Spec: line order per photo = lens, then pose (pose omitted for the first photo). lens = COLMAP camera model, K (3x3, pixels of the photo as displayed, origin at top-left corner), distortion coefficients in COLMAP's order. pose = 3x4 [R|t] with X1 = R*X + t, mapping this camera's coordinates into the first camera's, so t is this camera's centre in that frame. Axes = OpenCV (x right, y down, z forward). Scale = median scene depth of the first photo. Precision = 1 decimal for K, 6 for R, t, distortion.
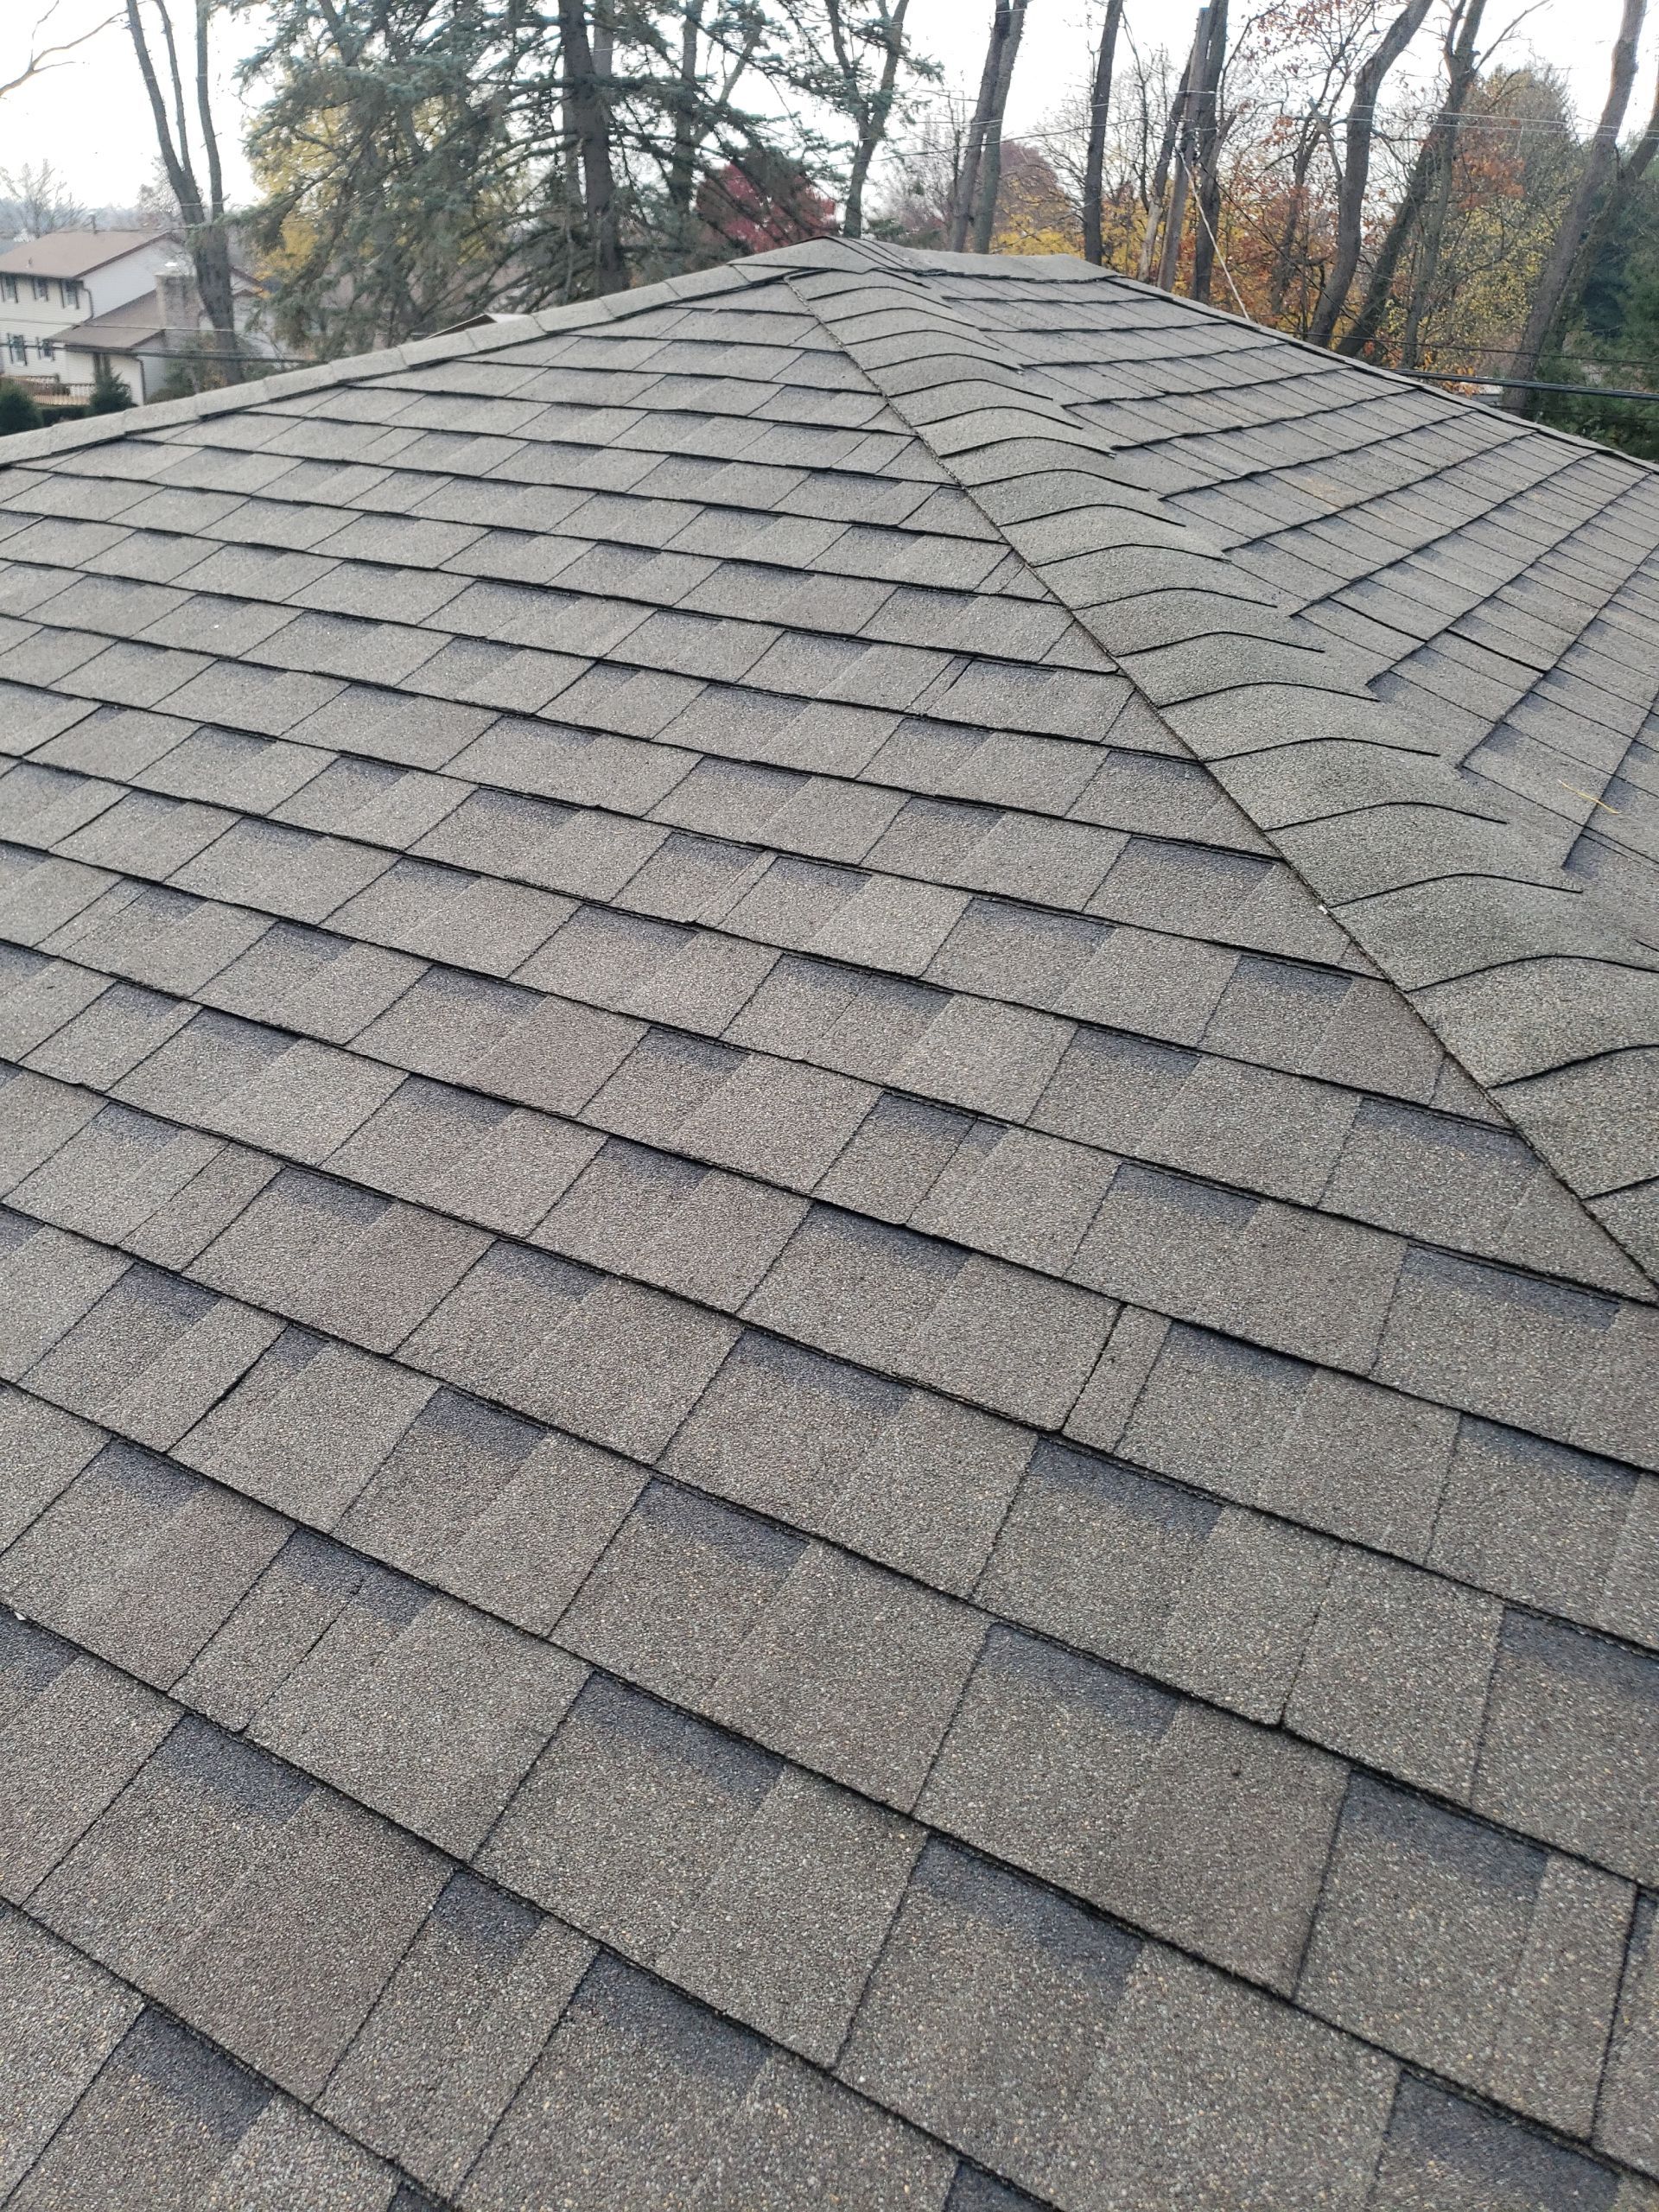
lens RADIAL K [[1939.6, 0, 739.3], [0, 1939.6, 1080.8], [0, 0, 1]] dist [0.029864, 0.006261]
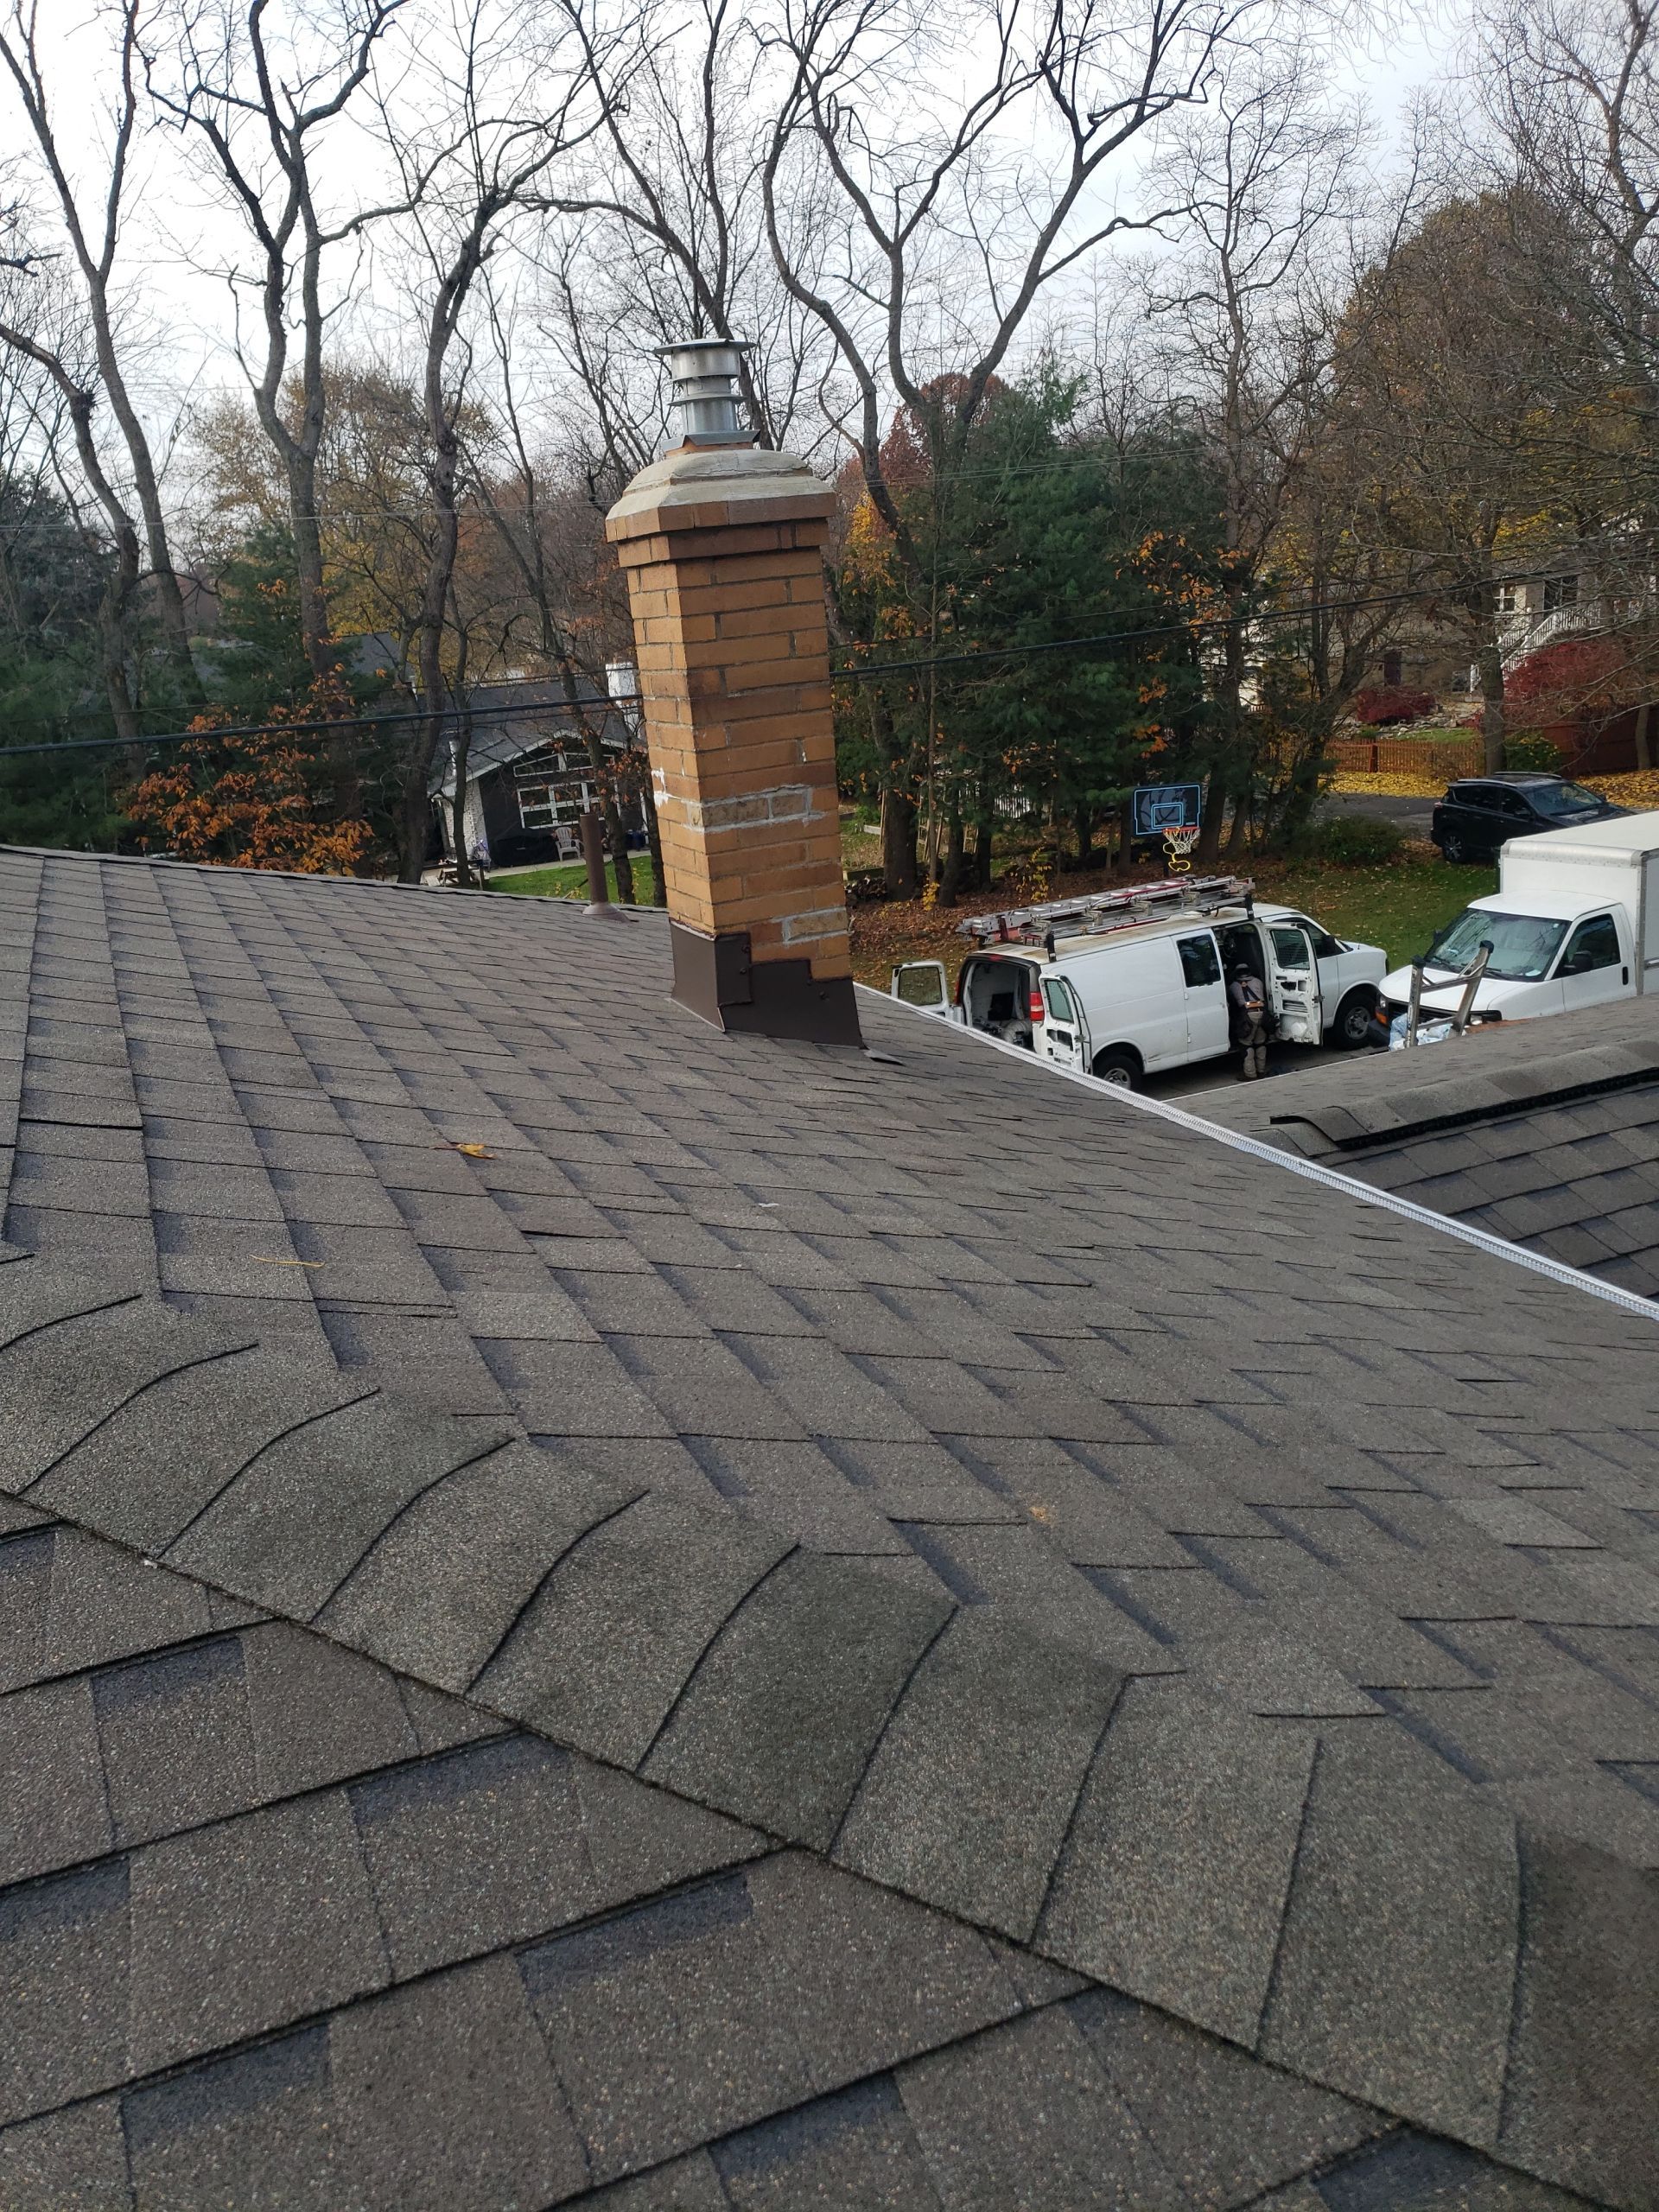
lens RADIAL K [[1767.6, 0, 829.5], [0, 1767.6, 1106.0], [0, 0, 1]] dist [0.032735, -0.006081]
pose [[0.609923, -0.331644, 0.719727, 0.006674], [0.415015, 0.907387, 0.066417, -0.169405], [-0.675097, 0.258188, 0.691073, 0.229994]]
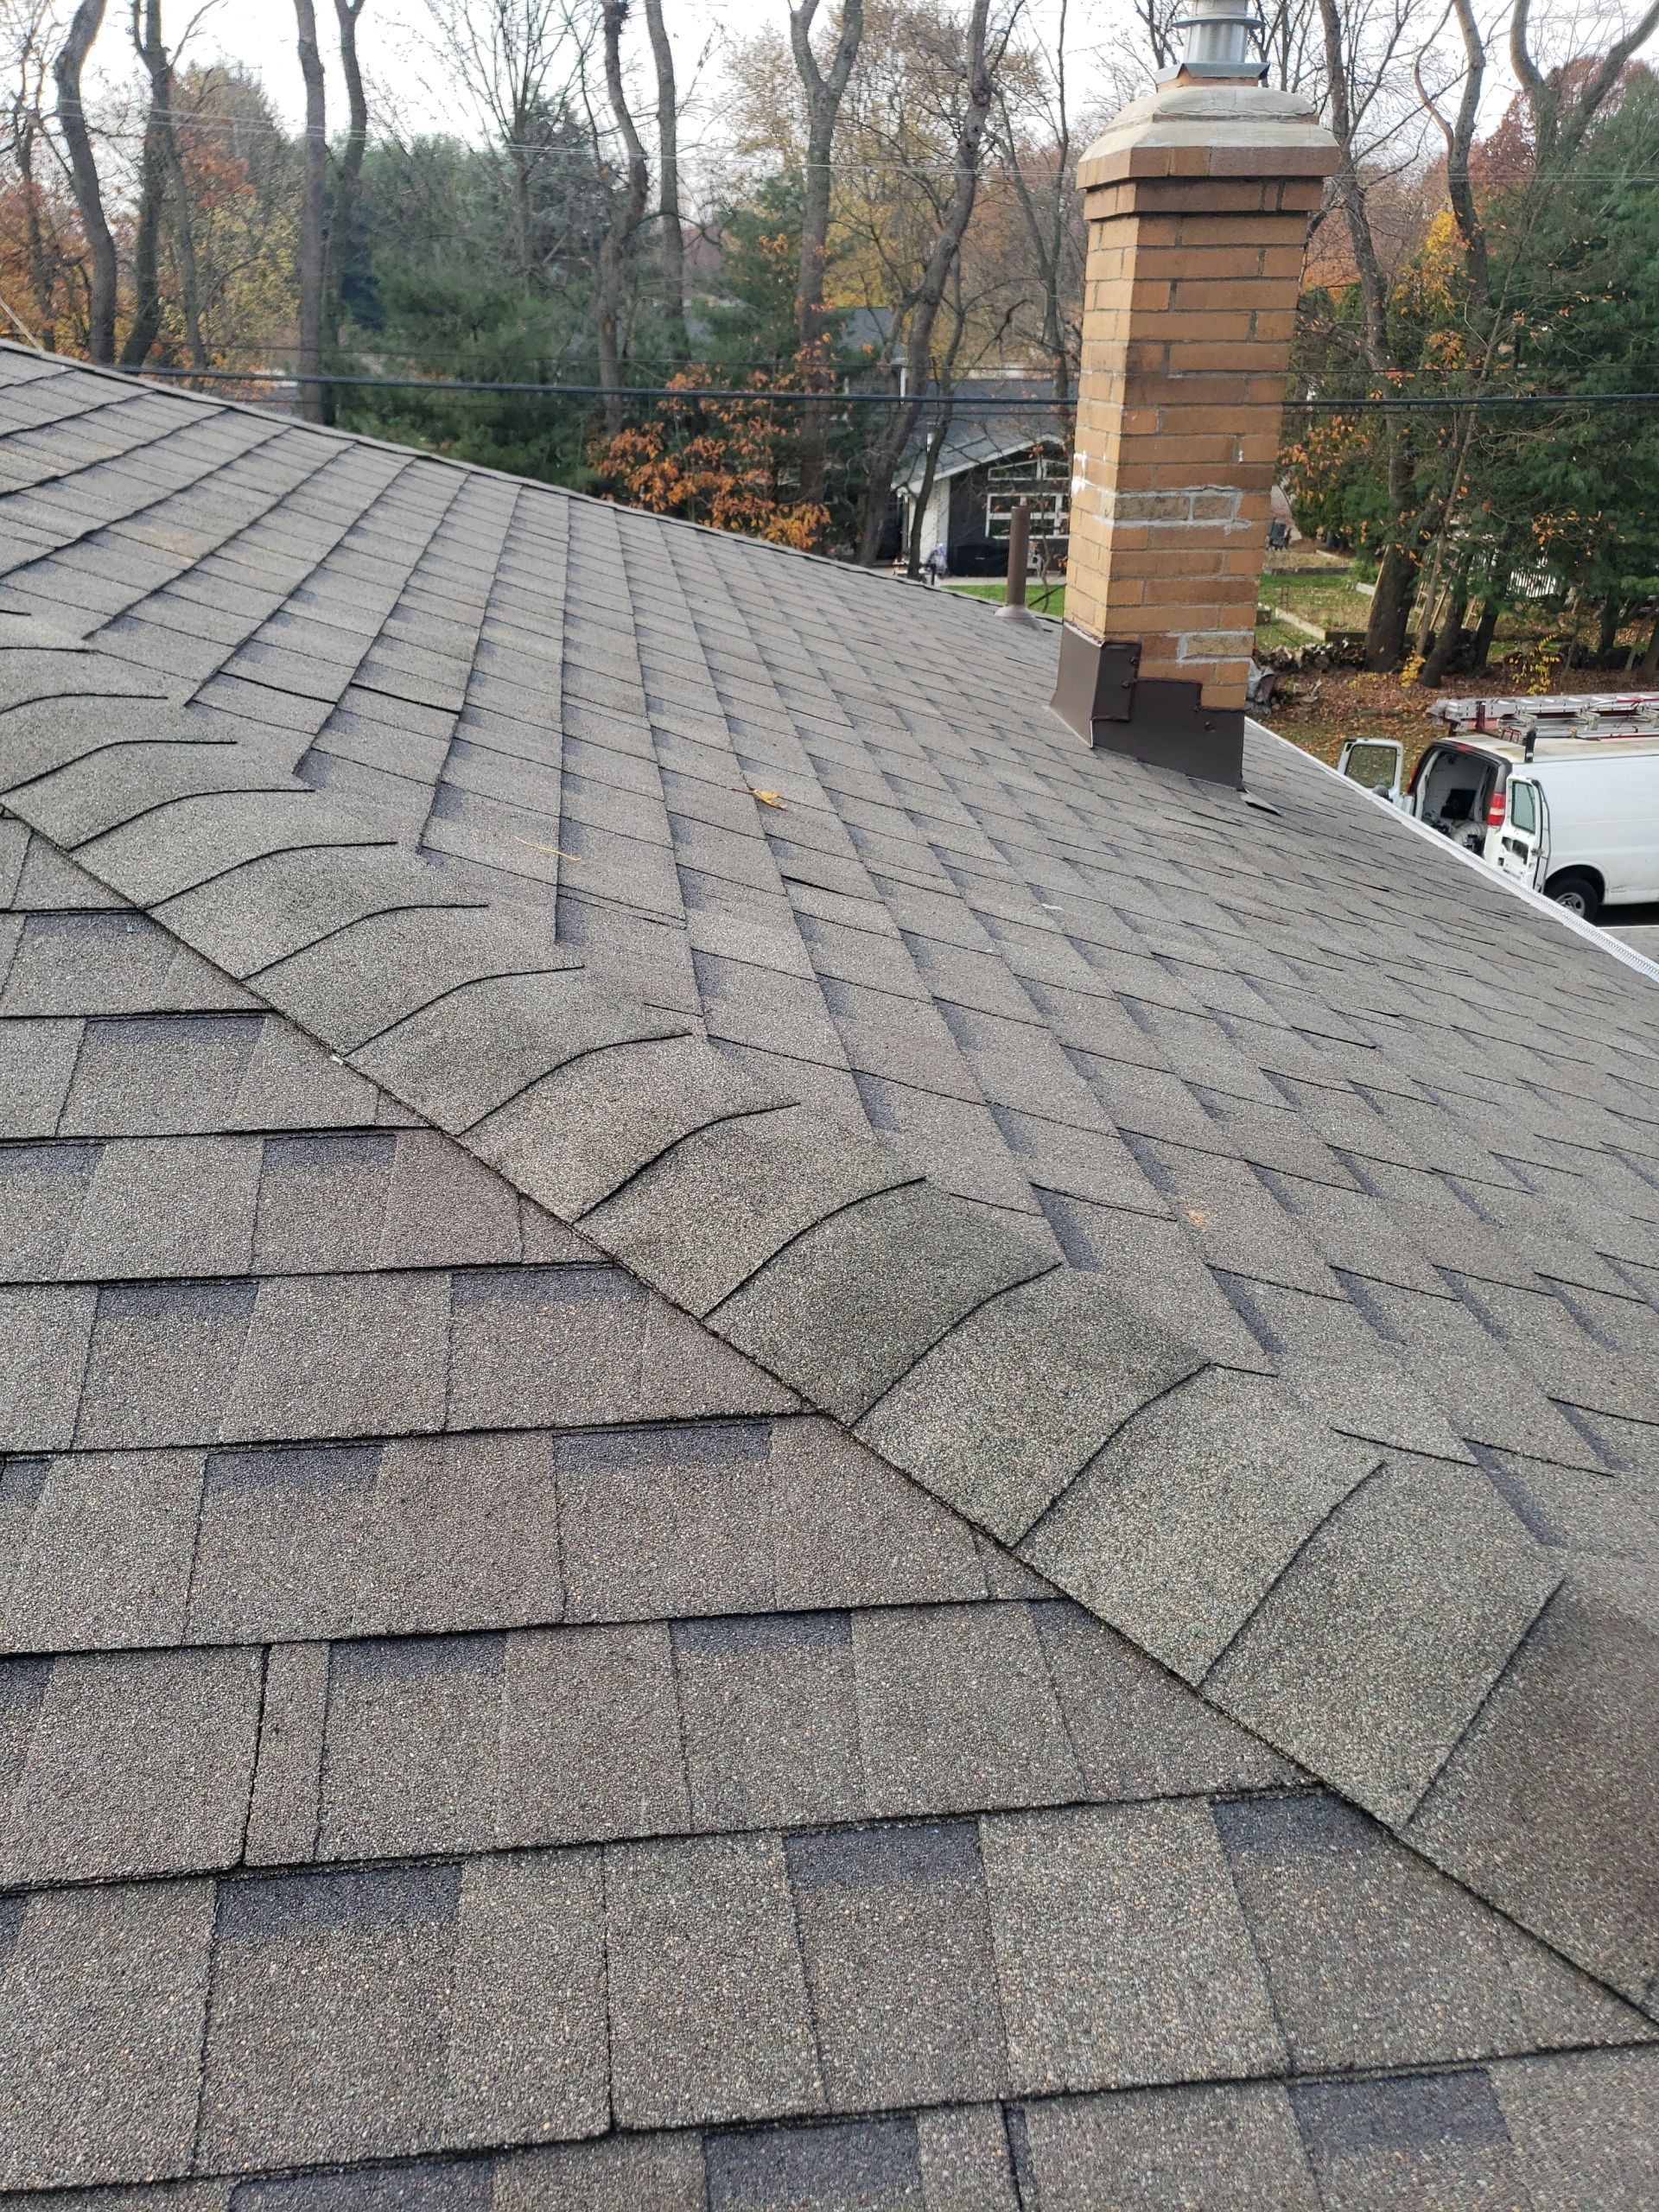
lens RADIAL K [[1793.0, 0, 825.7], [0, 1793.0, 1174.8], [0, 0, 1]] dist [0.018998, 0.013875]
pose [[0.813070, -0.301087, 0.498260, 0.051940], [0.263980, 0.953504, 0.145412, -0.087248], [-0.518875, 0.013301, 0.854747, 0.166805]]
